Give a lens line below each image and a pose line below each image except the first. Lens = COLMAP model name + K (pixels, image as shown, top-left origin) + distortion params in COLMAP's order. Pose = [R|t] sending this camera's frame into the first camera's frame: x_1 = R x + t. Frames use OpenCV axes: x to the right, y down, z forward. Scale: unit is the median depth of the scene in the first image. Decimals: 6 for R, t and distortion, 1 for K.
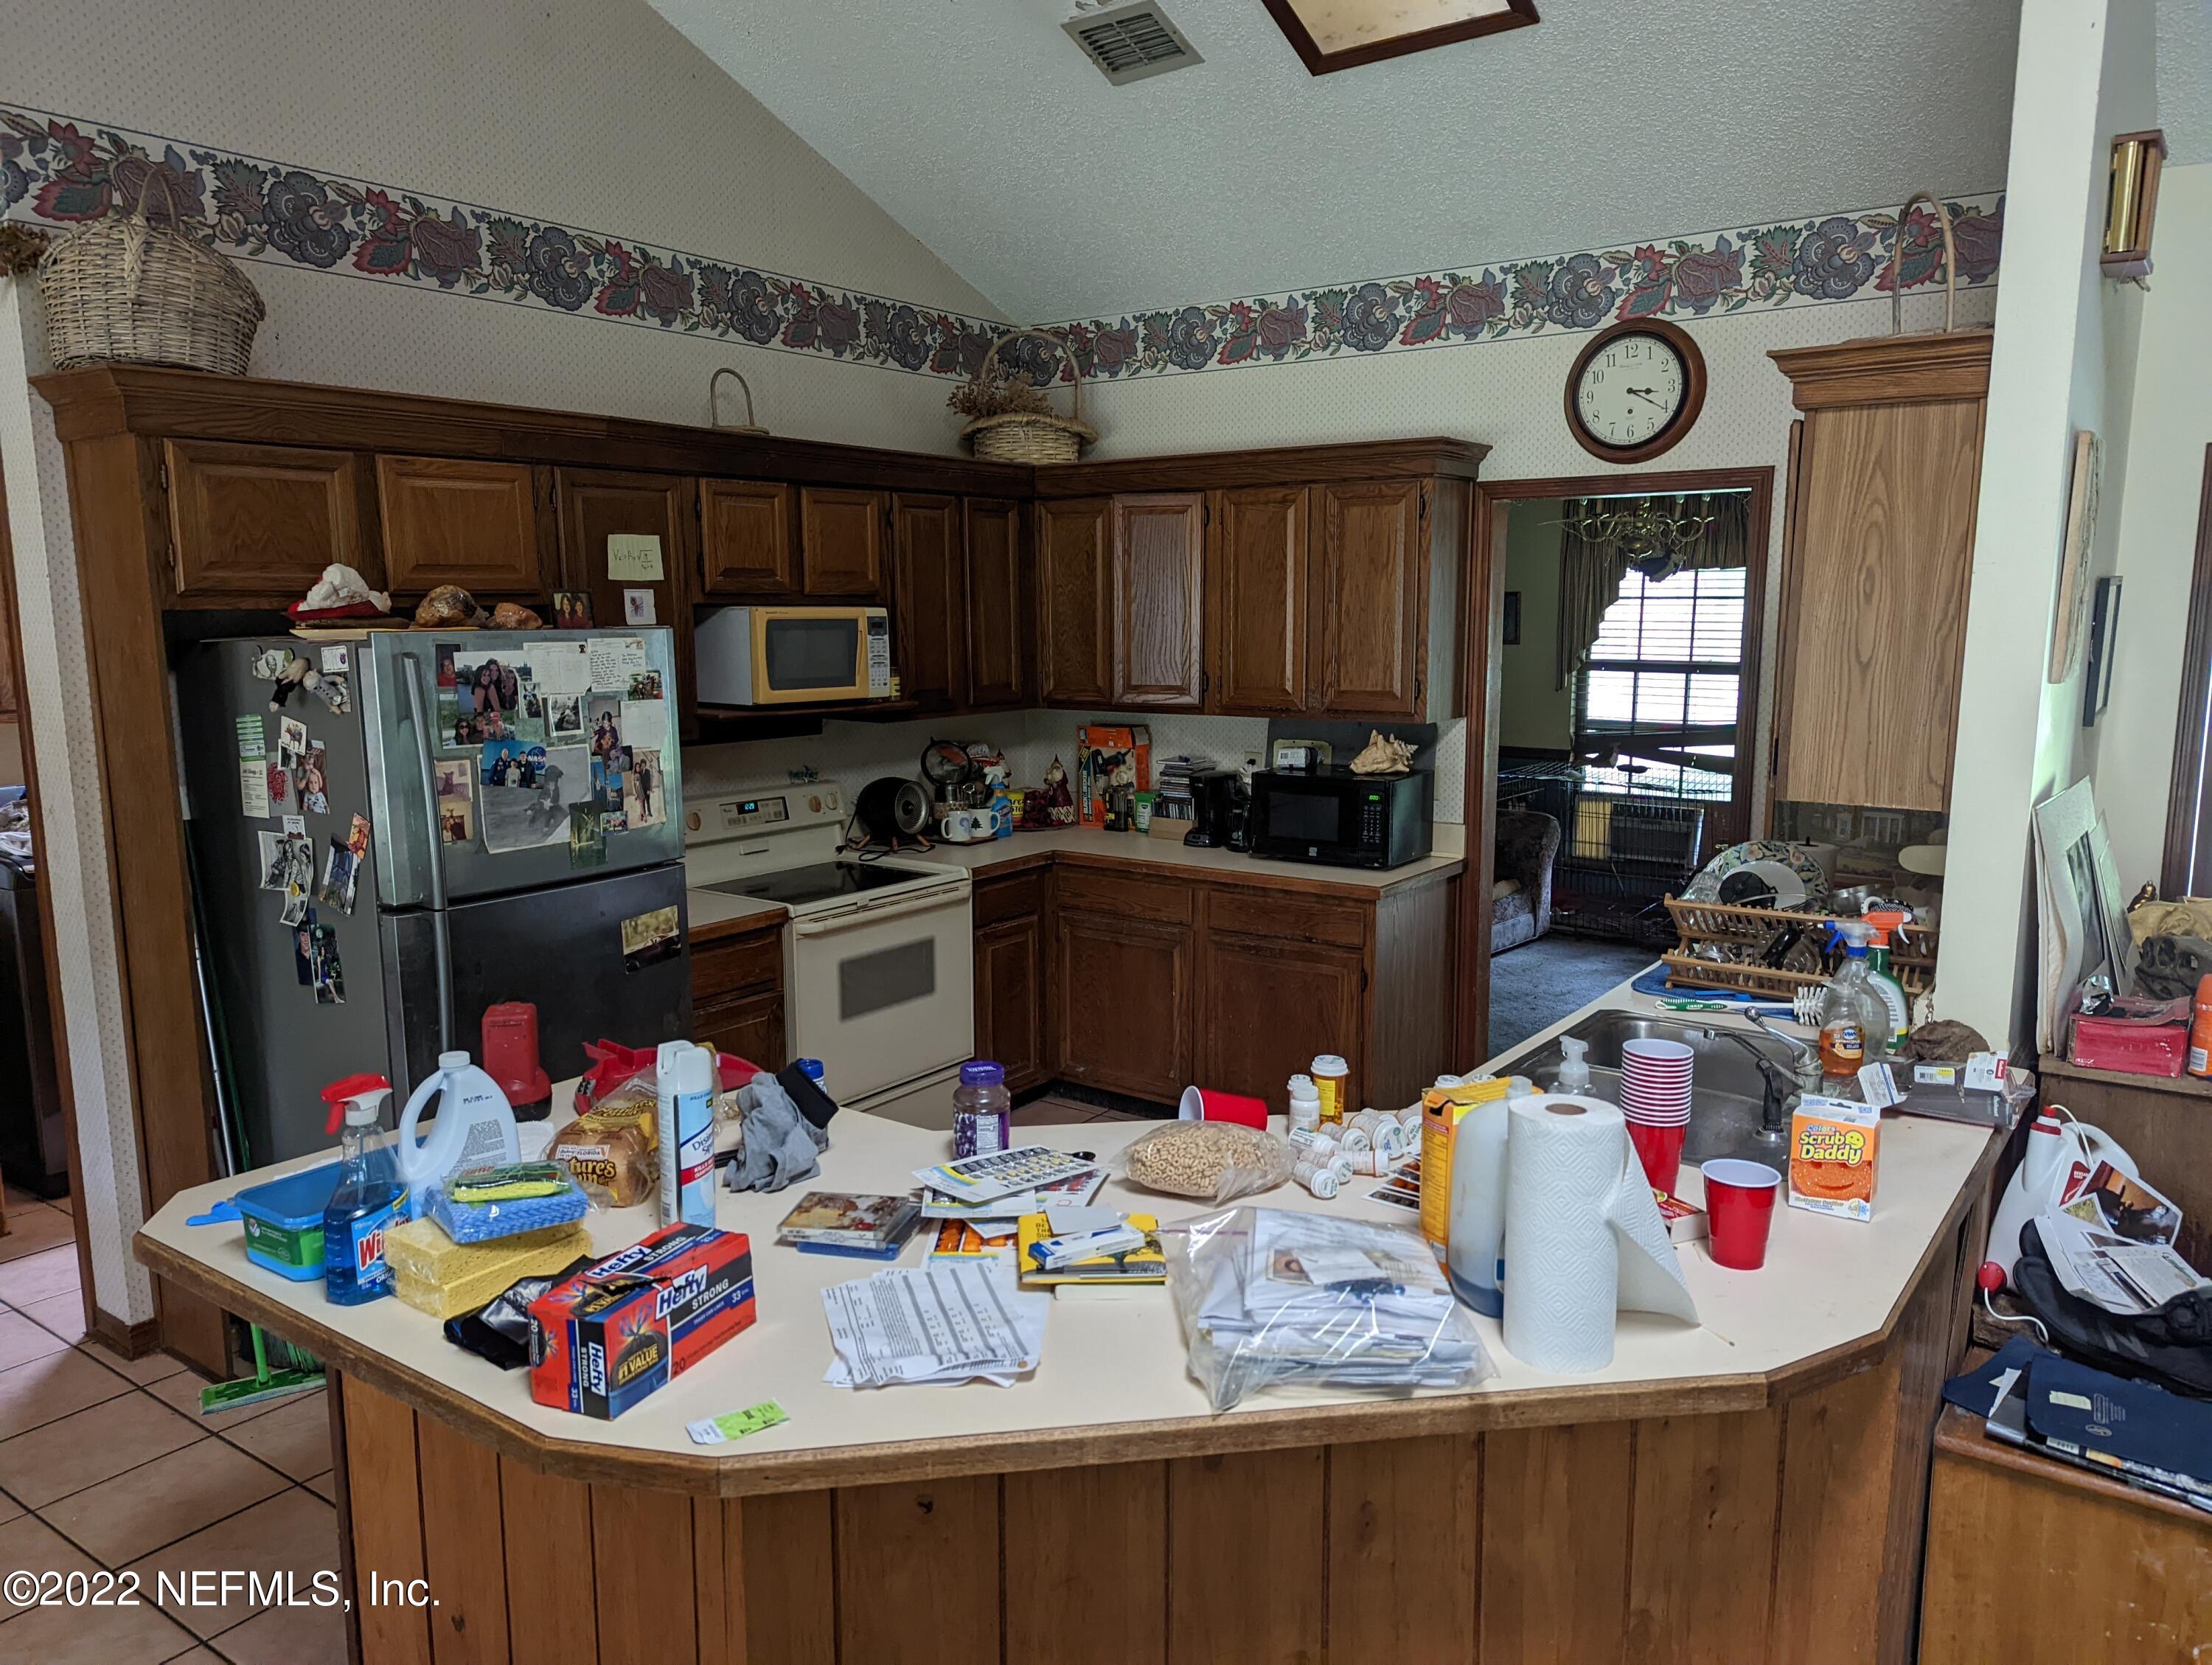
lens RADIAL K [[1551.2, 0, 1106.0], [0, 1551.2, 832.5], [0, 0, 1]] dist [0.038664, -0.003326]
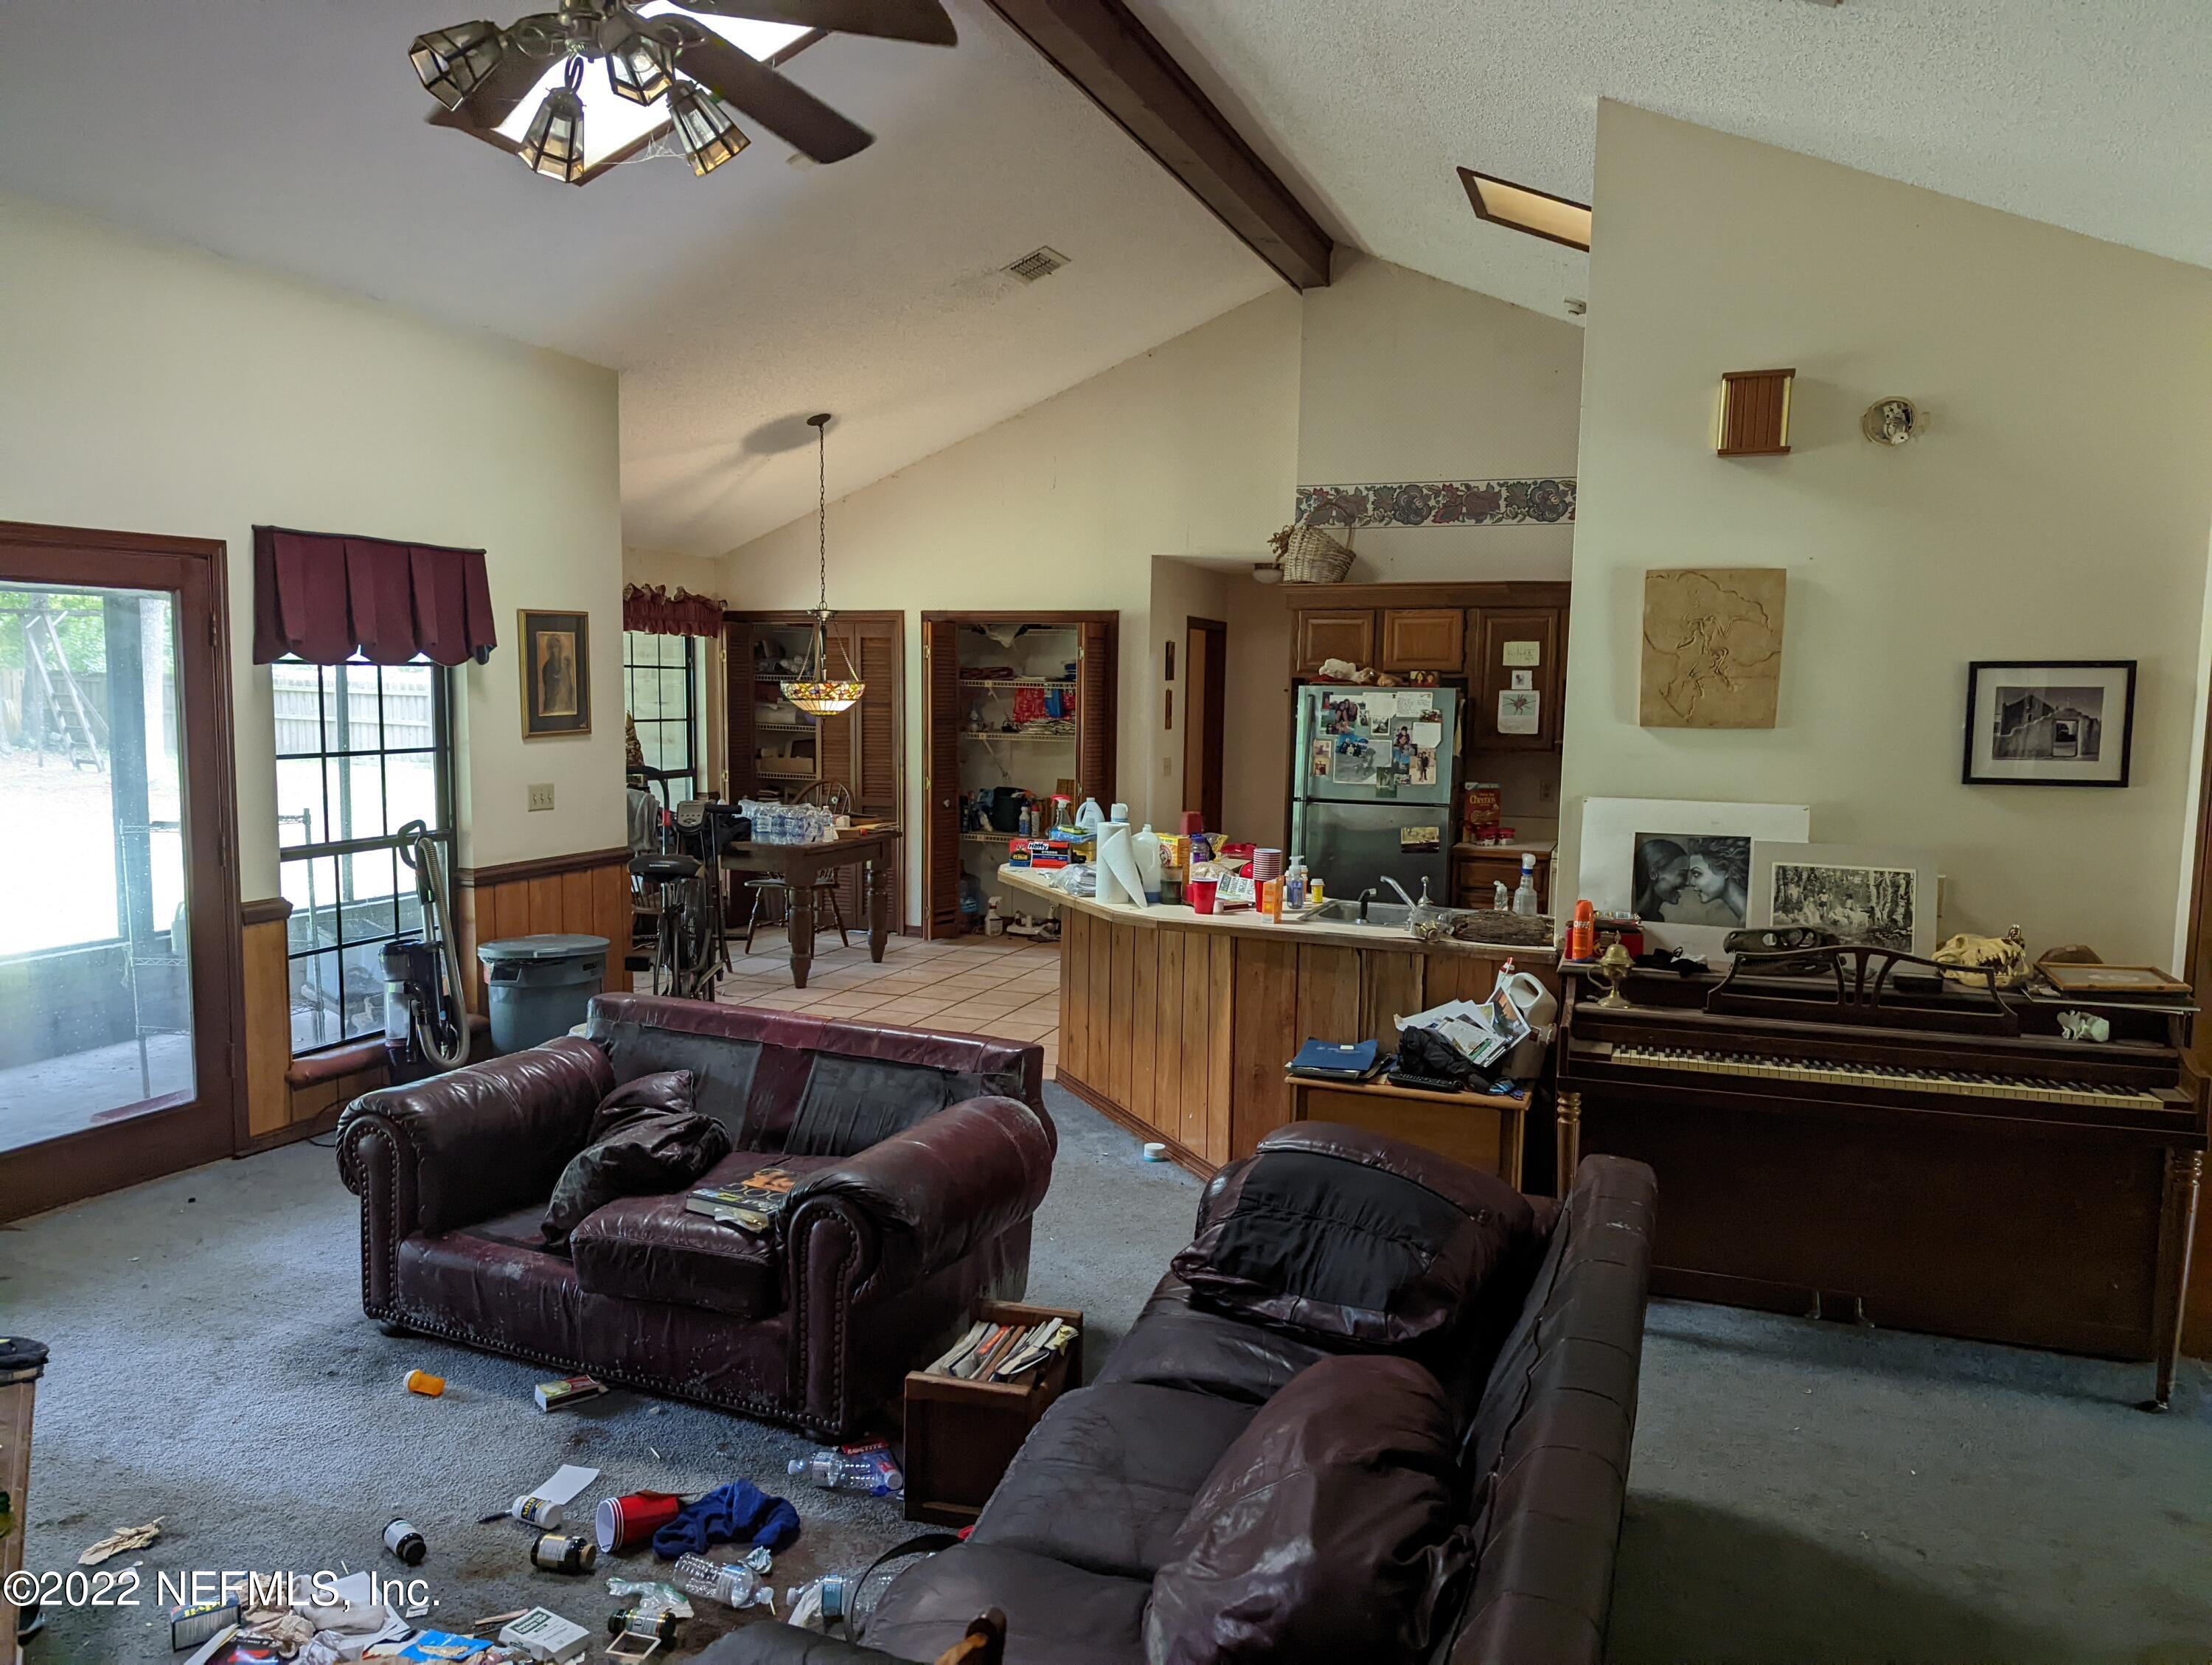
lens RADIAL K [[1541.0, 0, 1077.8], [0, 1541.0, 818.5], [0, 0, 1]] dist [0.052553, -0.001678]
pose [[0.252265, 0.092361, -0.963240, 1.681540], [-0.162540, 0.985335, 0.051912, 0.009102], [0.953910, 0.143469, 0.263578, 0.045901]]
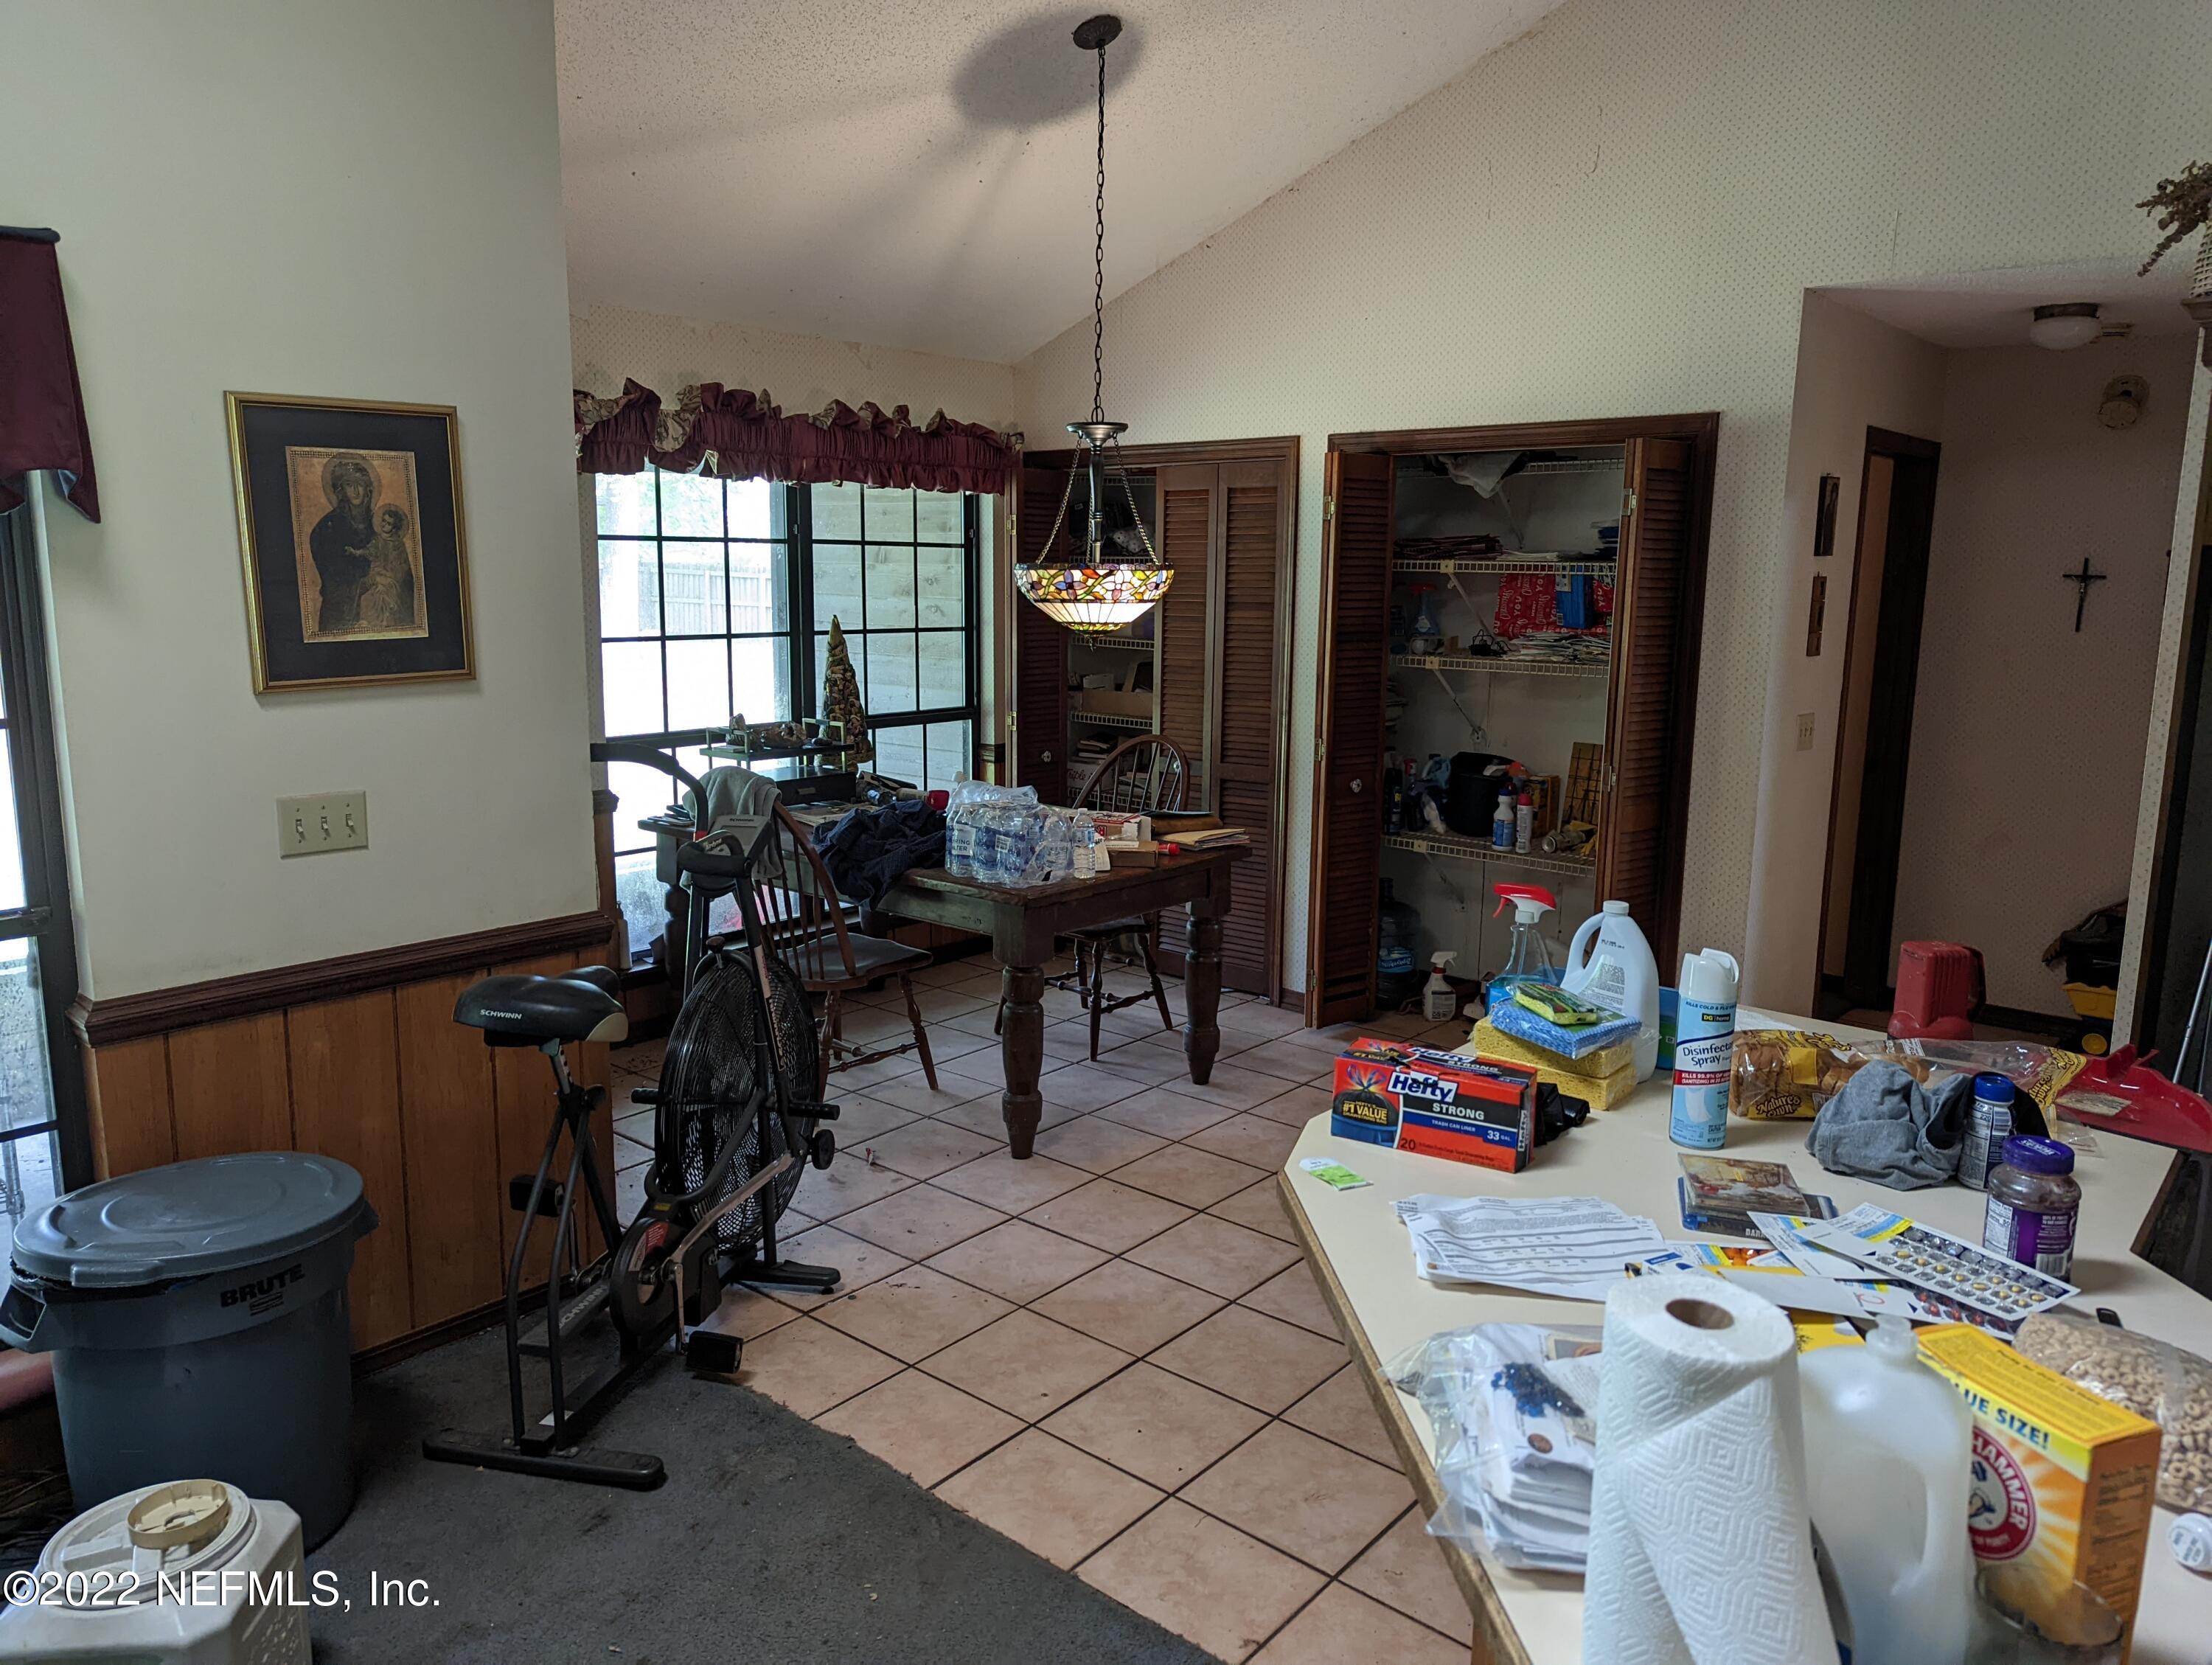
lens RADIAL K [[1541.0, 0, 1077.8], [0, 1541.0, 818.5], [0, 0, 1]] dist [0.052553, -0.001678]
pose [[-0.090417, 0.165979, -0.981975, 0.435751], [-0.160559, 0.970686, 0.178855, -0.036072], [0.982876, 0.173836, -0.061118, 0.389171]]
